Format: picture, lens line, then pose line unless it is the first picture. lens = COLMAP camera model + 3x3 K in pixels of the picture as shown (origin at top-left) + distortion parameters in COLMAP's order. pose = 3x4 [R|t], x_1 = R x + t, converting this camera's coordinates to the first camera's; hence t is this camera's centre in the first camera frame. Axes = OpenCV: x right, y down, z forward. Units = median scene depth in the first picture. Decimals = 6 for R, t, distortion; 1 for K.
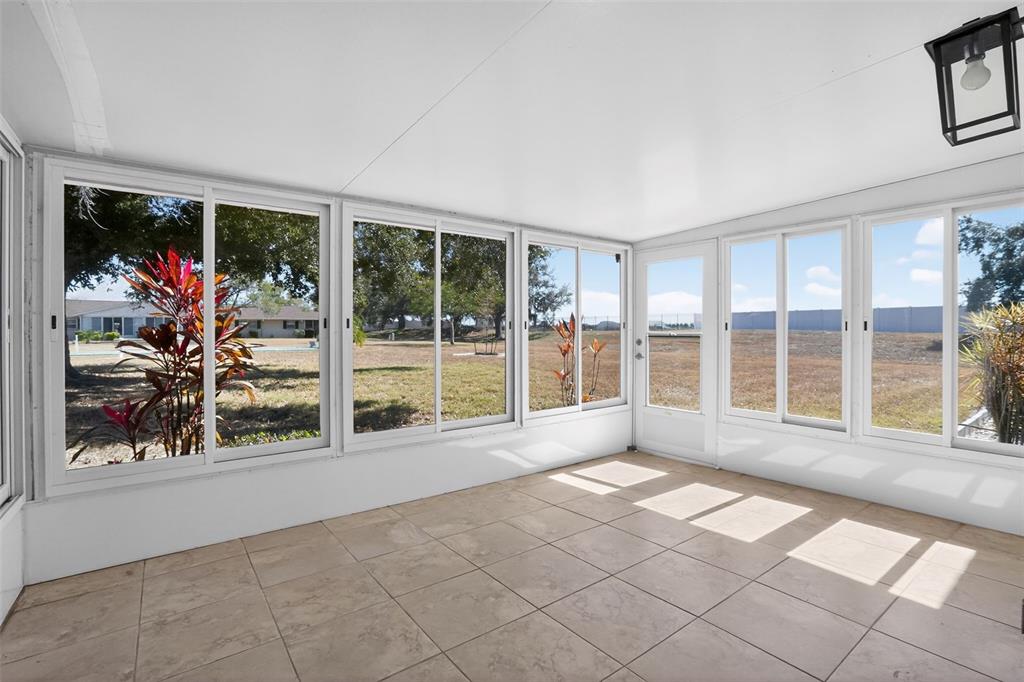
lens RADIAL K [[475.7, 0, 513.1], [0, 475.7, 337.1], [0, 0, 1]] dist [-0.066862, 0.028130]
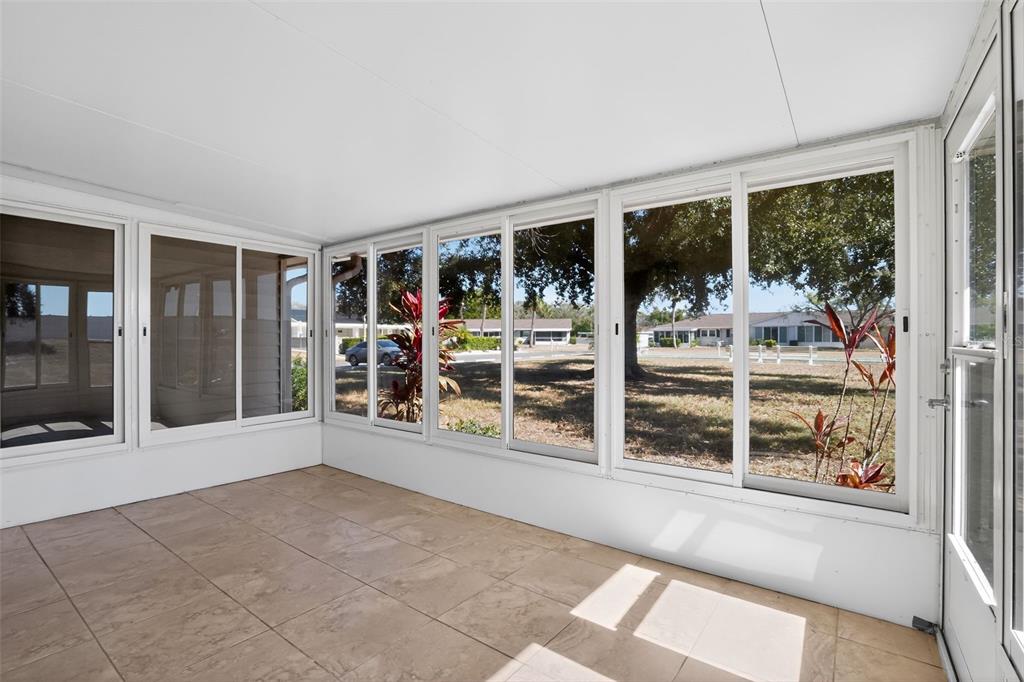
lens RADIAL K [[475.7, 0, 513.1], [0, 475.7, 337.1], [0, 0, 1]] dist [-0.066862, 0.028130]
pose [[0.287553, -0.002728, -0.957761, 0.880884], [-0.014444, 0.999870, -0.007185, -0.010413], [0.957656, 0.015900, 0.287476, 0.911171]]
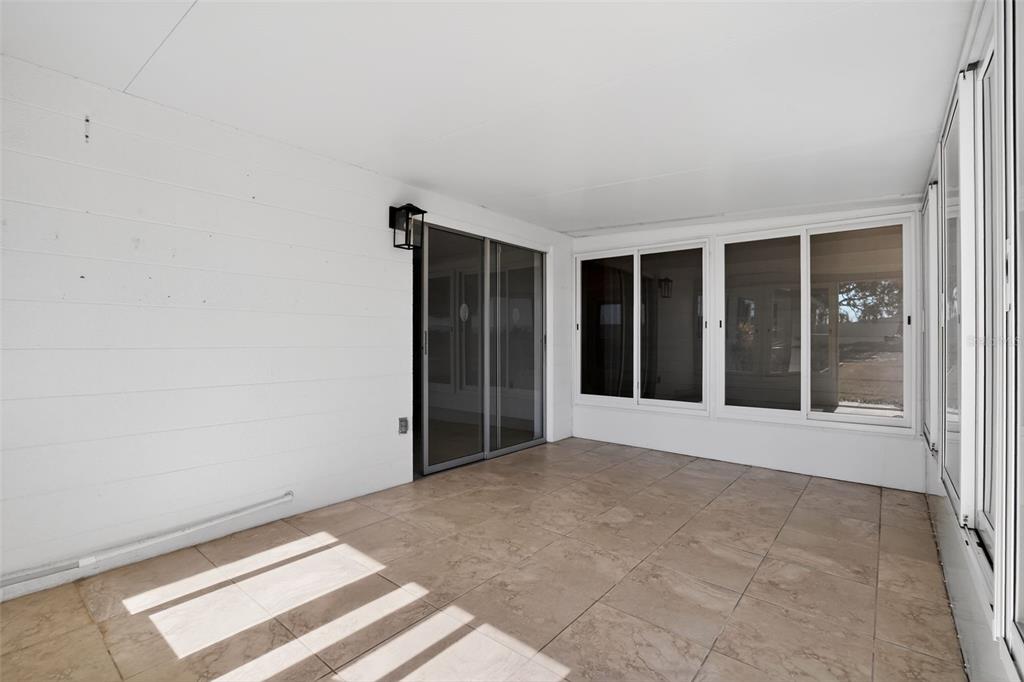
lens RADIAL K [[475.7, 0, 513.1], [0, 475.7, 337.1], [0, 0, 1]] dist [-0.066862, 0.028130]
pose [[-0.970957, -0.001155, -0.239251, 0.473939], [-0.002430, 0.999984, 0.005036, 0.015617], [0.239241, 0.005471, -0.970945, 1.623133]]
